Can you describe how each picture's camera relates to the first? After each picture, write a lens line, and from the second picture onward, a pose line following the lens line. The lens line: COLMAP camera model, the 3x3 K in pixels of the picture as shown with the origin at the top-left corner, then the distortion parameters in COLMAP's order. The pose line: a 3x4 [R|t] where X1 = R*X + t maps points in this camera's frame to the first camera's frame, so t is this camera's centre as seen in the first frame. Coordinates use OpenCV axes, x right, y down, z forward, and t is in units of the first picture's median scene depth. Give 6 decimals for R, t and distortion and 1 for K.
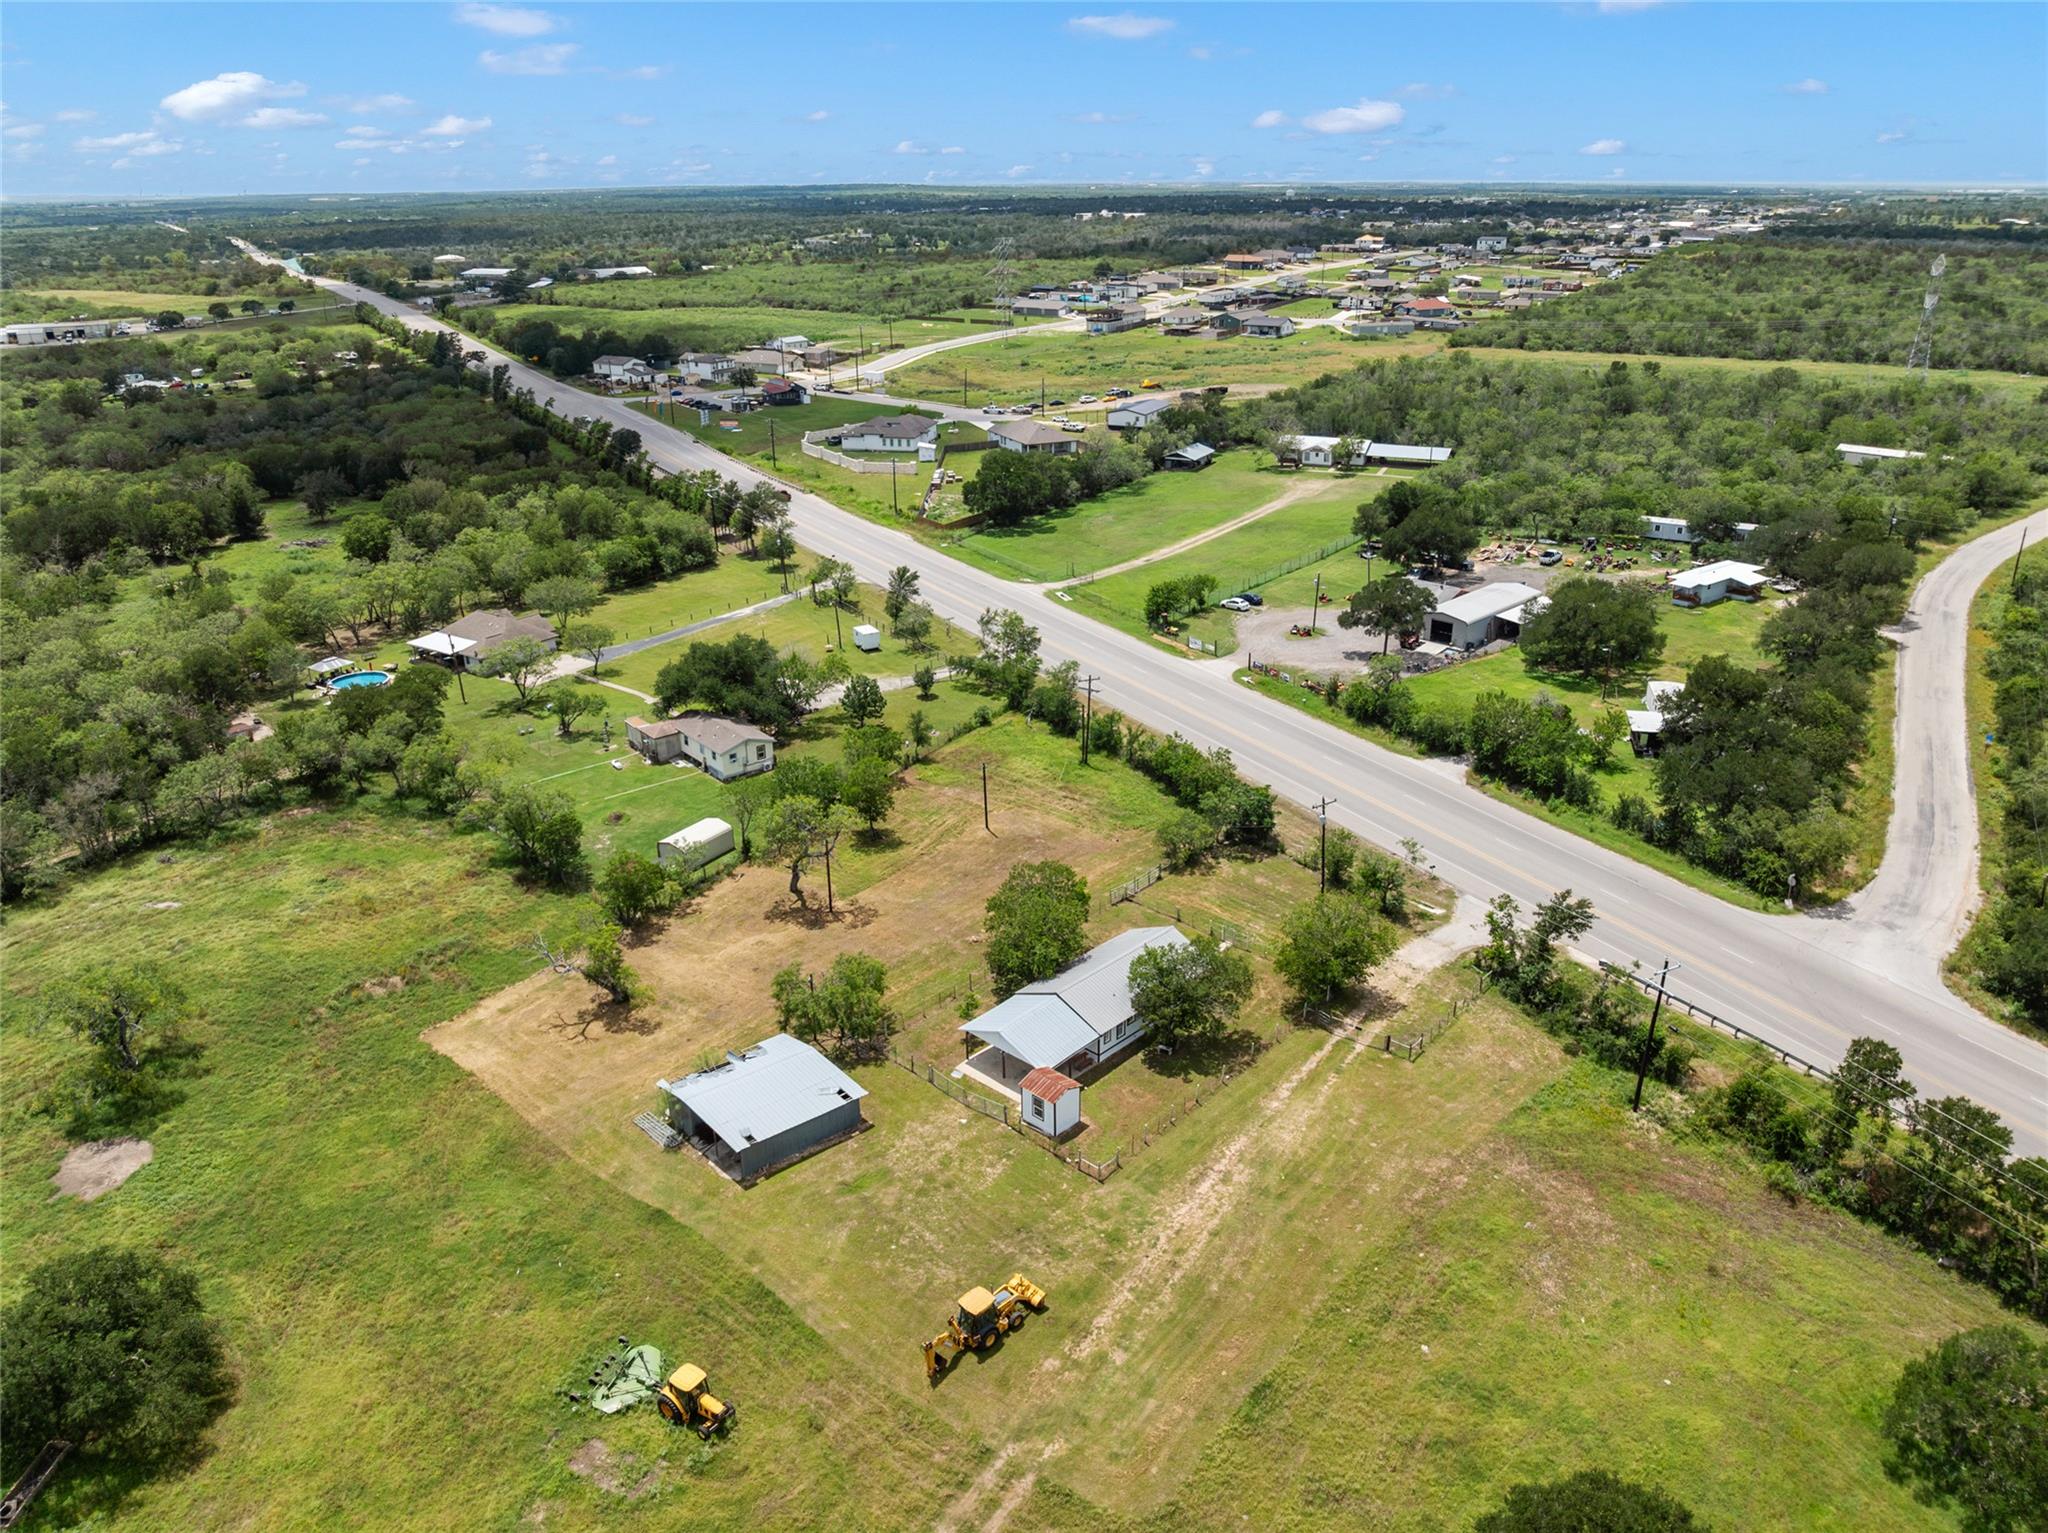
lens RADIAL K [[1442.1, 0, 1021.8], [0, 1442.1, 758.9], [0, 0, 1]] dist [-0.036641, 0.004170]
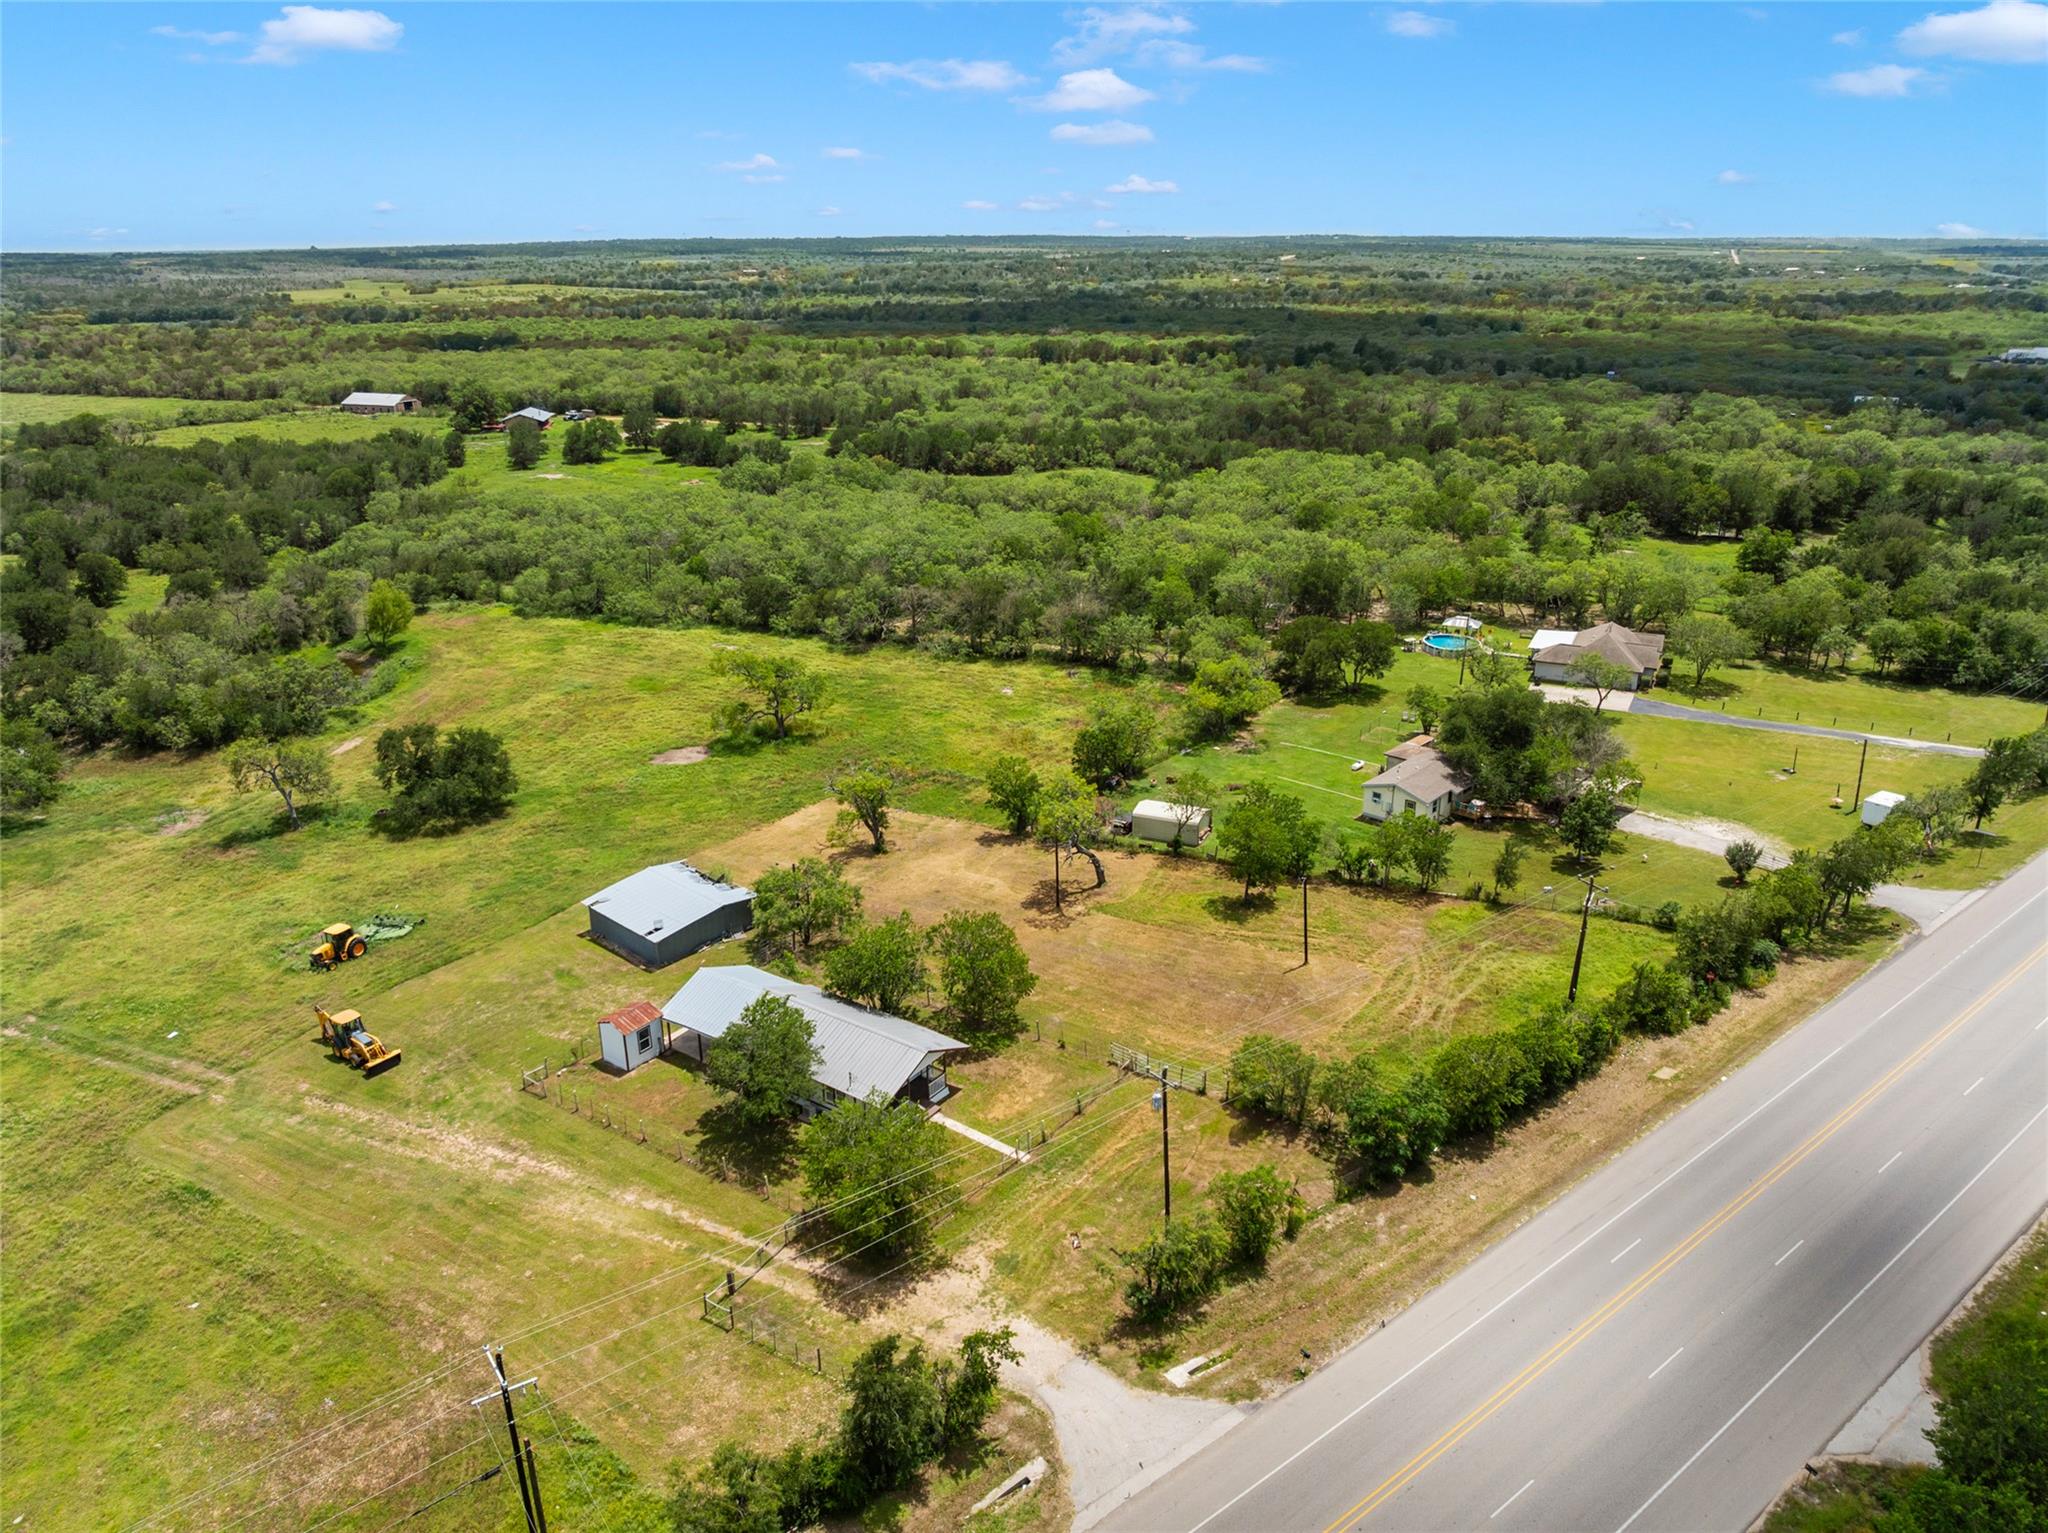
lens RADIAL K [[1442.1, 0, 1028.2], [0, 1442.1, 754.5], [0, 0, 1]] dist [-0.036641, 0.004170]
pose [[0.145237, 0.342392, -0.928264, 0.507960], [-0.364236, 0.890825, 0.271594, -0.165248], [0.919912, 0.298662, 0.254092, 0.537010]]
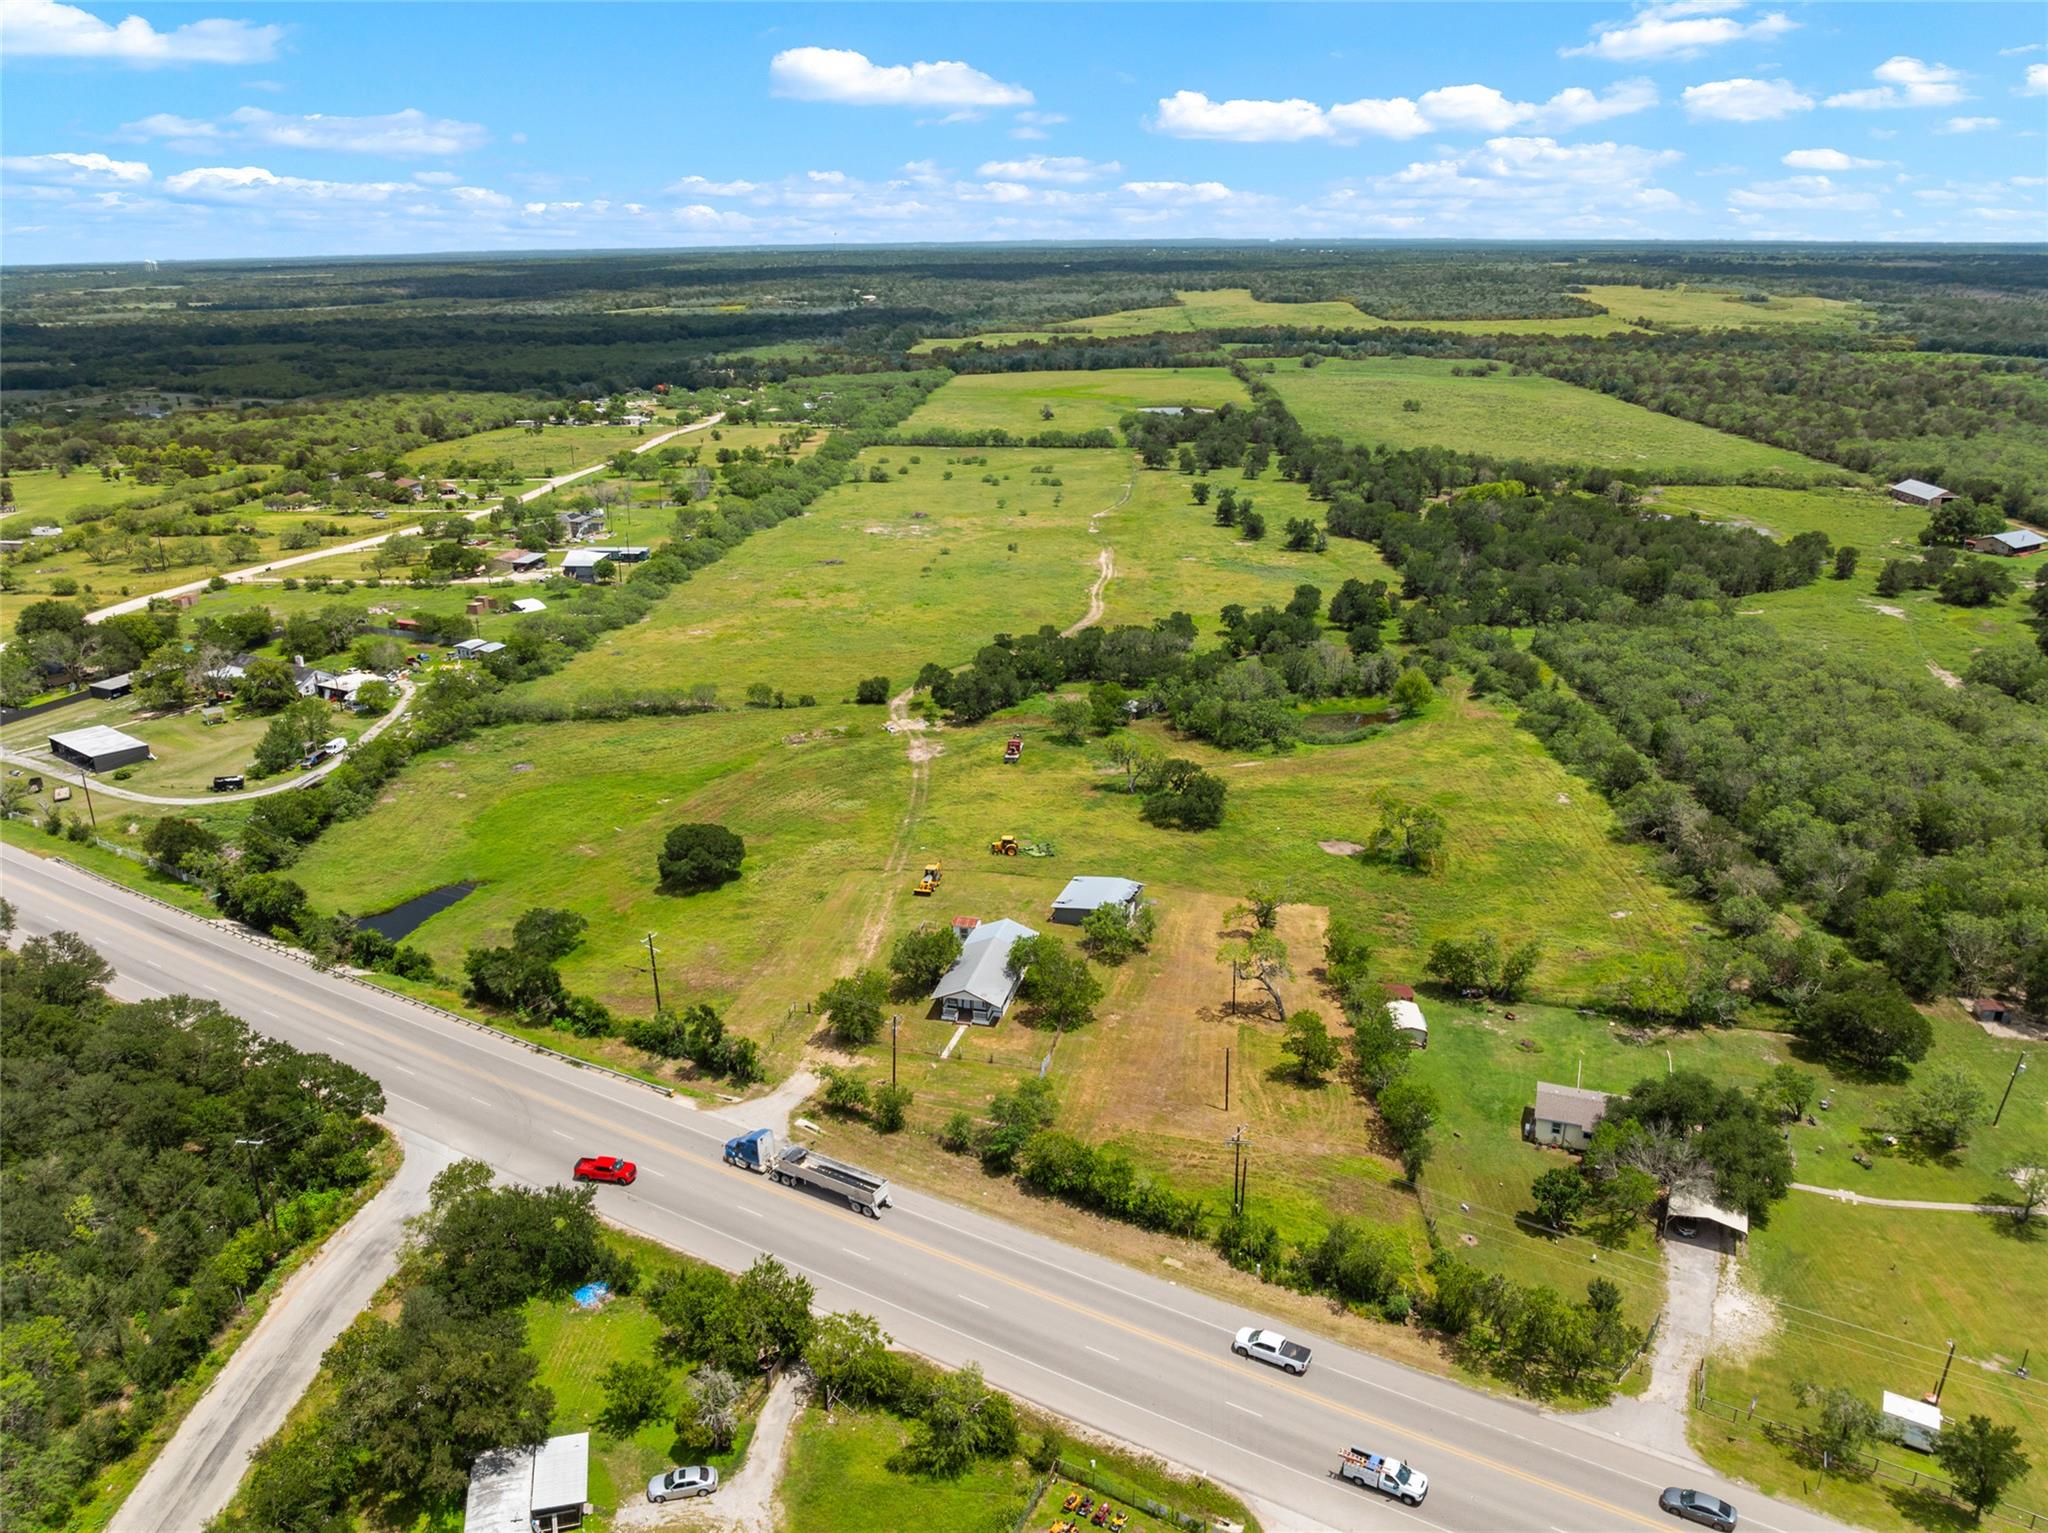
lens RADIAL K [[1442.1, 0, 1025.2], [0, 1442.1, 761.3], [0, 0, 1]] dist [-0.036641, 0.004170]
pose [[-0.868455, 0.184920, -0.459990, 0.449035], [-0.169157, 0.761627, 0.625548, -0.647800], [0.466017, 0.621071, -0.630158, 1.194413]]
